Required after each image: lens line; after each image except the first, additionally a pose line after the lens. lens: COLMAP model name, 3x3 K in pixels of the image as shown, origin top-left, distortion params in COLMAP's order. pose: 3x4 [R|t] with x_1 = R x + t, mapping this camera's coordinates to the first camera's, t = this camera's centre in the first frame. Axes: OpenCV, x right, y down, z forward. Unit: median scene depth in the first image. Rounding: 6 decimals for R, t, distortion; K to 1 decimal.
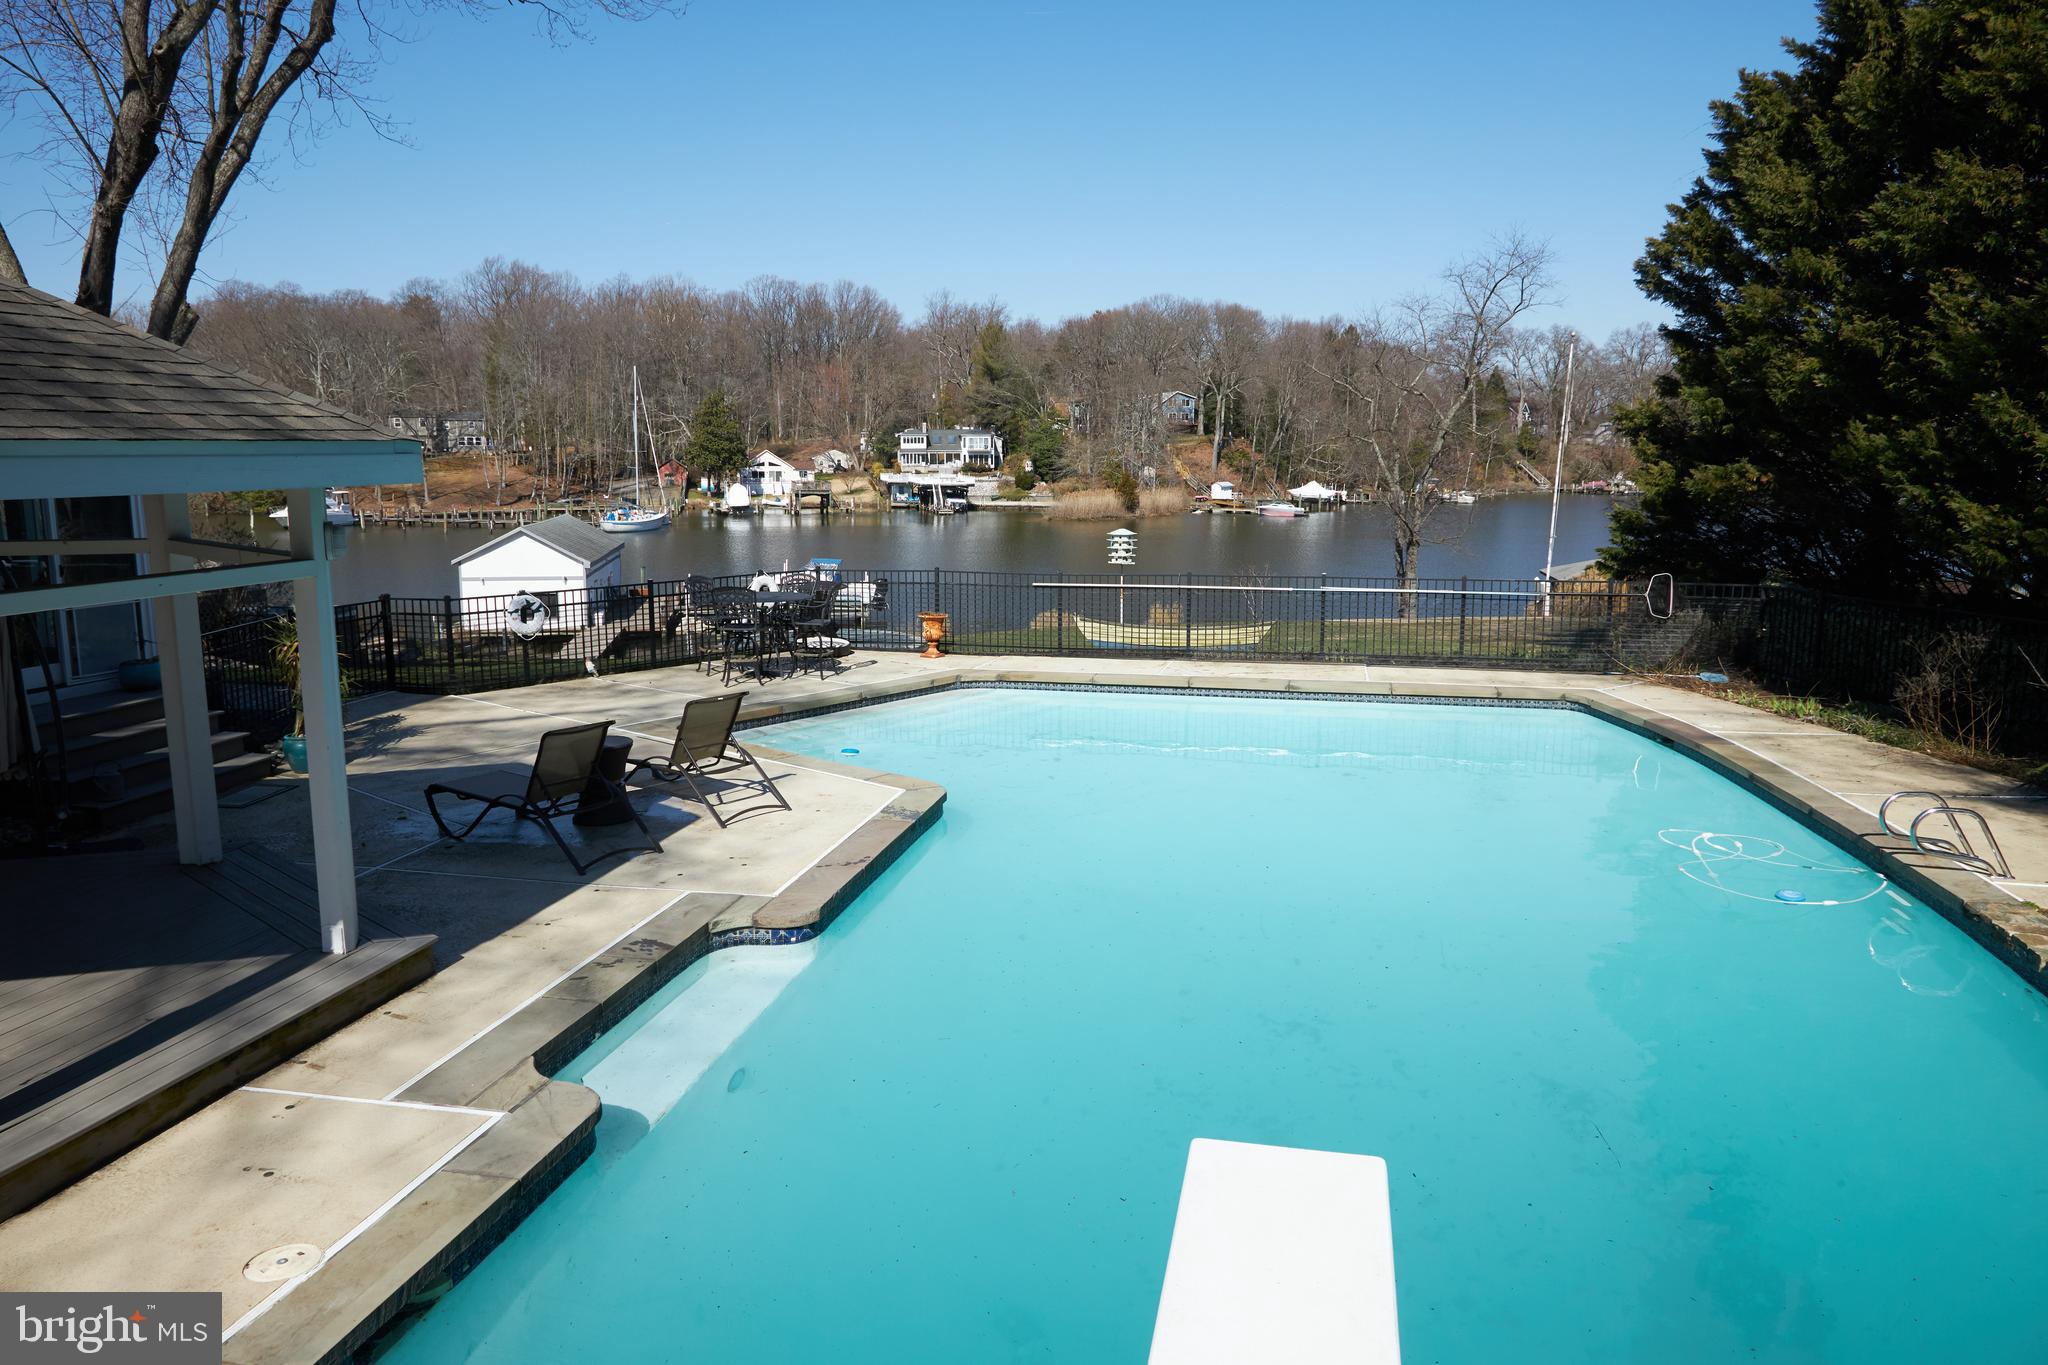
lens RADIAL K [[1394.9, 0, 1009.4], [0, 1394.9, 668.0], [0, 0, 1]] dist [0.018657, -0.005289]
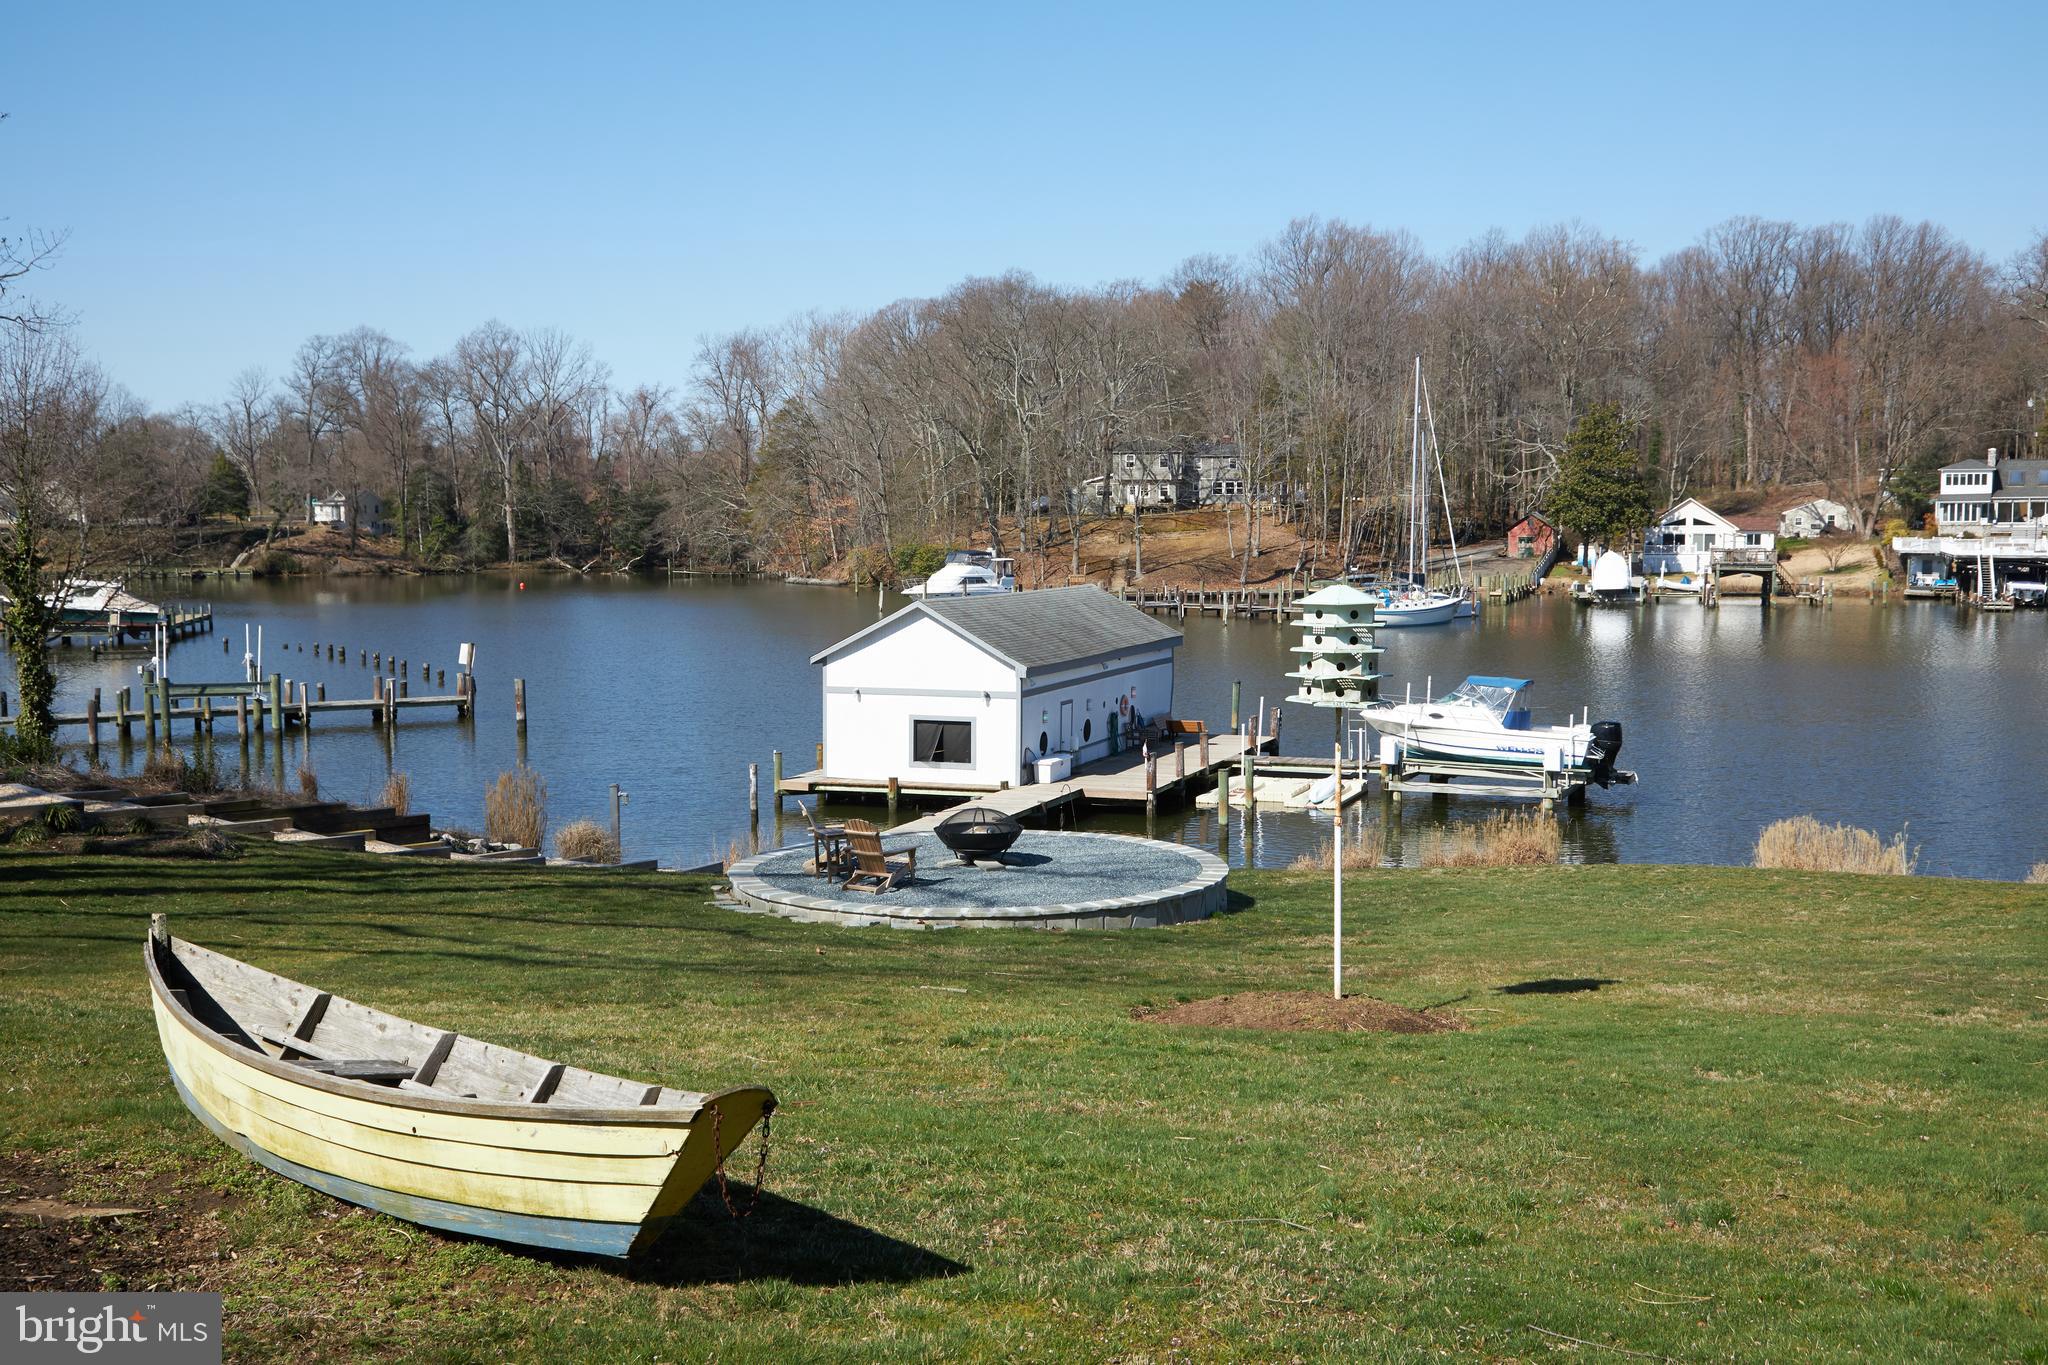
lens RADIAL K [[2142.5, 0, 1024.0], [0, 2142.5, 682.5], [0, 0, 1]] dist [-0.000558, 0.181777]
pose [[0.869915, 0.037788, -0.491752, 0.033080], [-0.074597, 0.995671, -0.055451, -0.006759], [0.487528, 0.084920, 0.868968, 0.078614]]
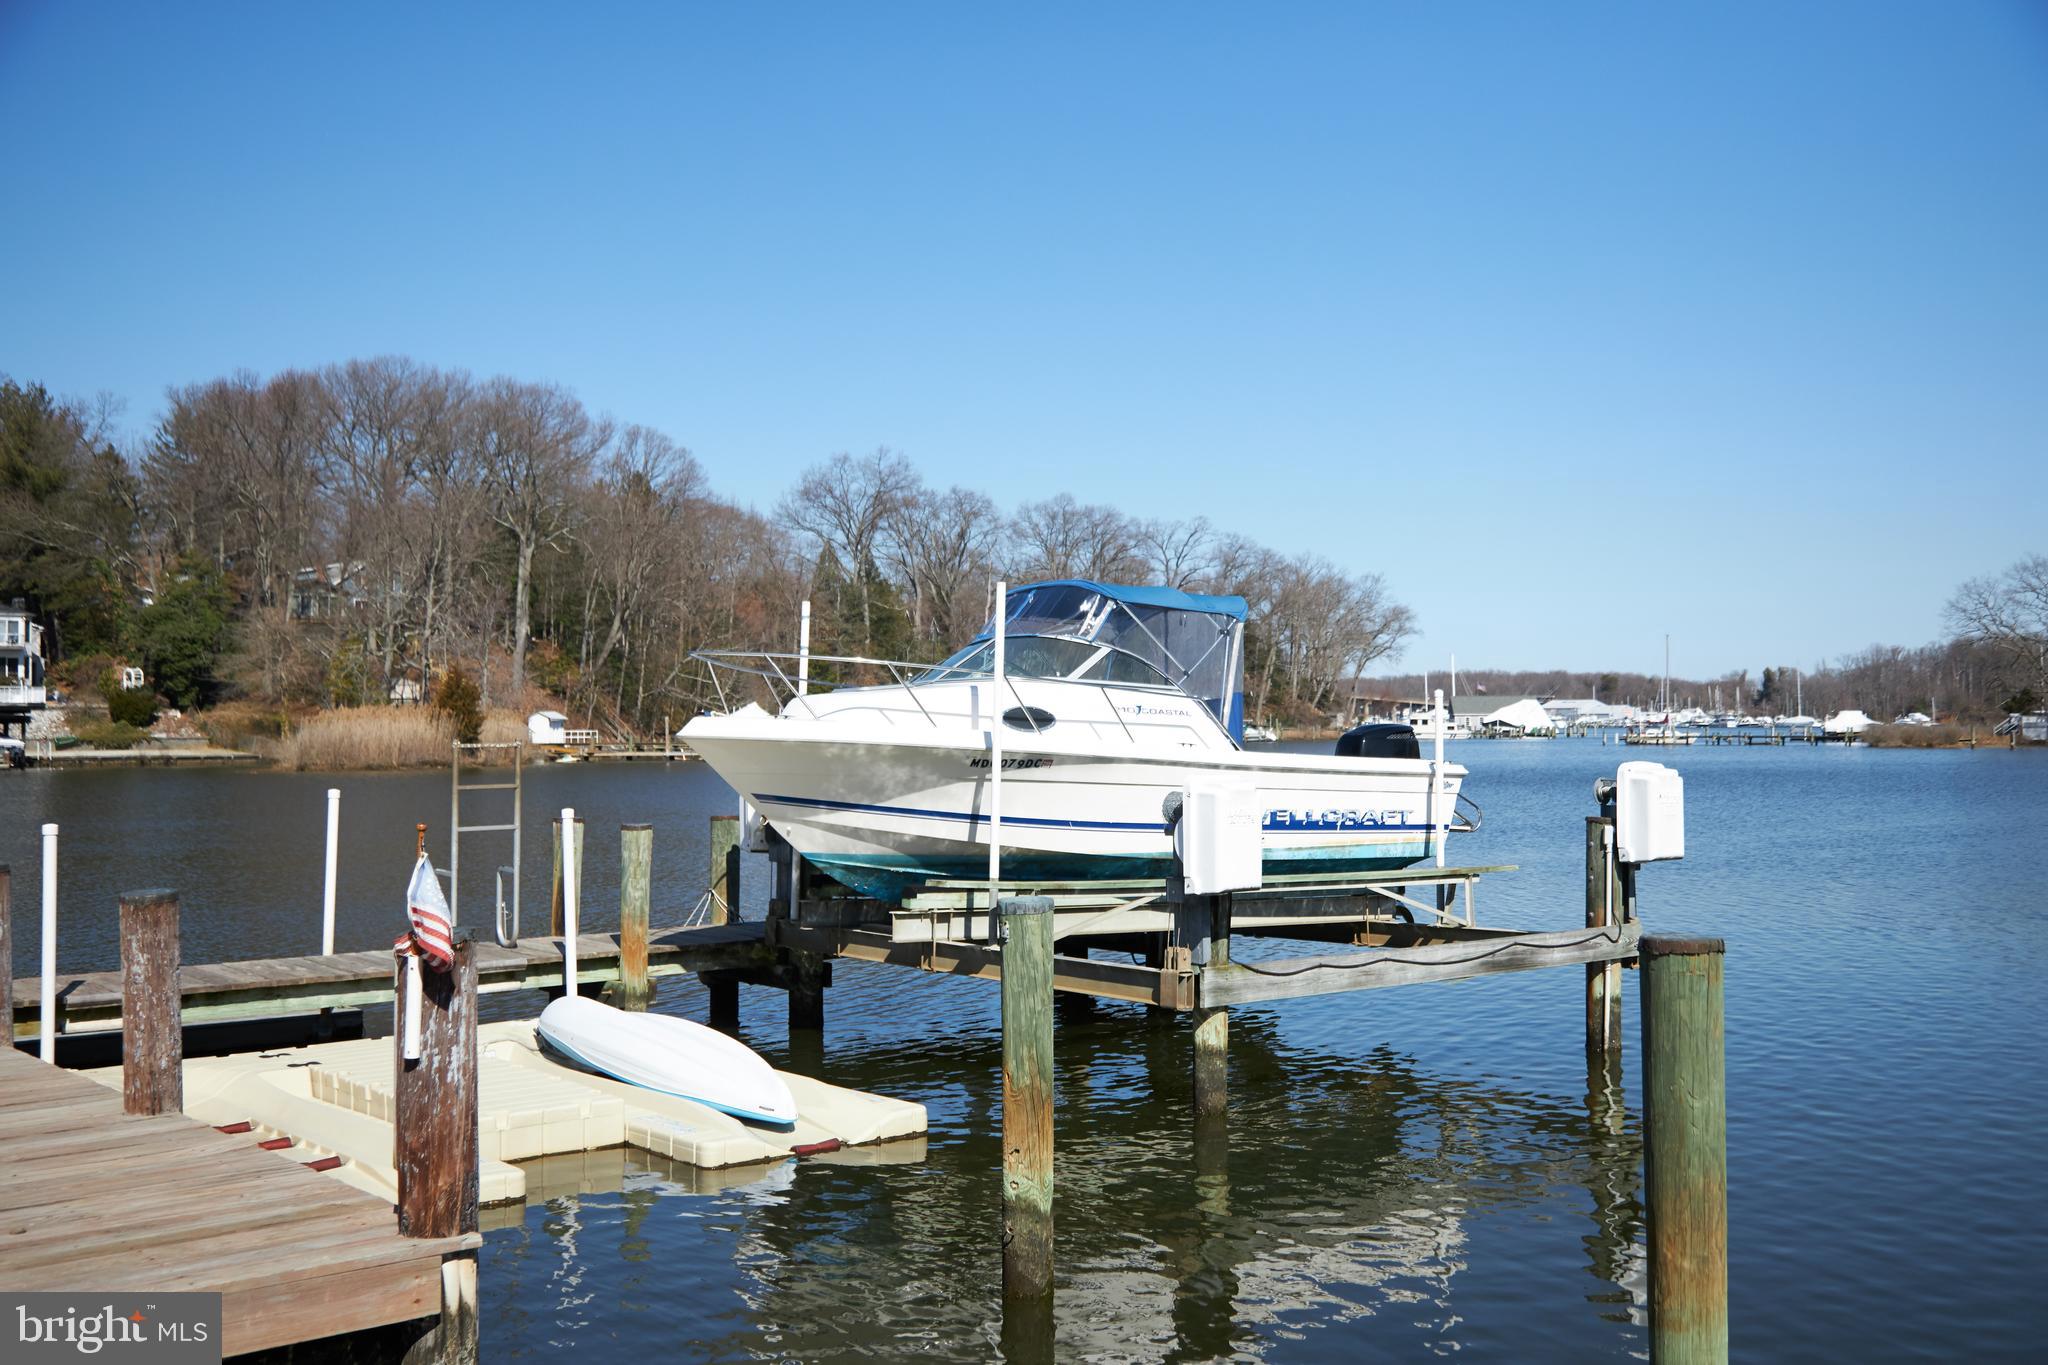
lens RADIAL K [[2085.4, 0, 1024.0], [0, 2085.4, 682.5], [0, 0, 1]] dist [-0.010627, 0.164470]
pose [[0.862942, 0.007334, 0.505250, -0.082021], [0.082521, 0.984426, -0.155230, -0.011508], [-0.498520, 0.175648, 0.848897, 0.268172]]
